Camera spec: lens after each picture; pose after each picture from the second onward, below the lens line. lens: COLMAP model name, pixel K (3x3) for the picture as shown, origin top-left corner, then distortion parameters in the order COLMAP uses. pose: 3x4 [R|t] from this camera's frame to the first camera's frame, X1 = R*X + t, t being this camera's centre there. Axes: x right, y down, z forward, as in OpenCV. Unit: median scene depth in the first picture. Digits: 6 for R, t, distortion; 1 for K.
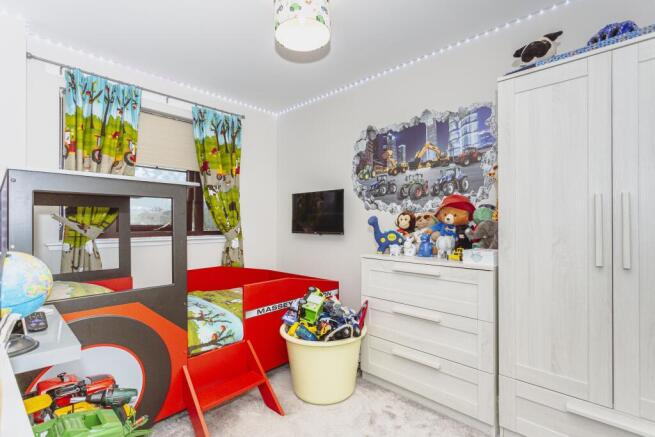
lens RADIAL K [[311.4, 0, 322.0], [0, 311.4, 218.1], [0, 0, 1]] dist [-0.007839, 0.000334]
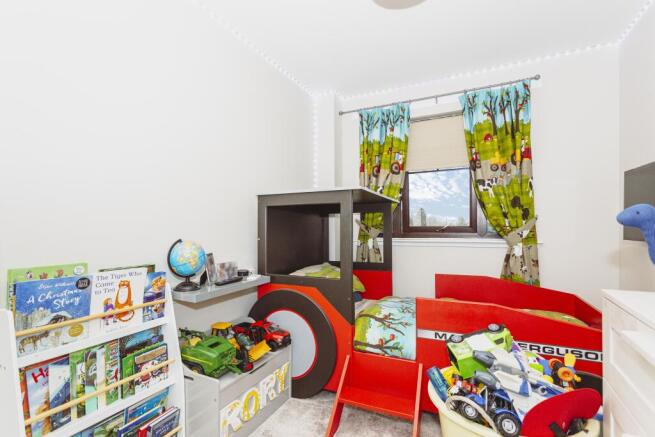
lens RADIAL K [[311.4, 0, 325.8], [0, 311.4, 224.3], [0, 0, 1]] dist [-0.007839, 0.000334]
pose [[0.288363, -0.008707, -0.957482, 0.328860], [0.024462, 0.999699, -0.001723, 0.007395], [0.957209, -0.022925, 0.288489, 0.344808]]
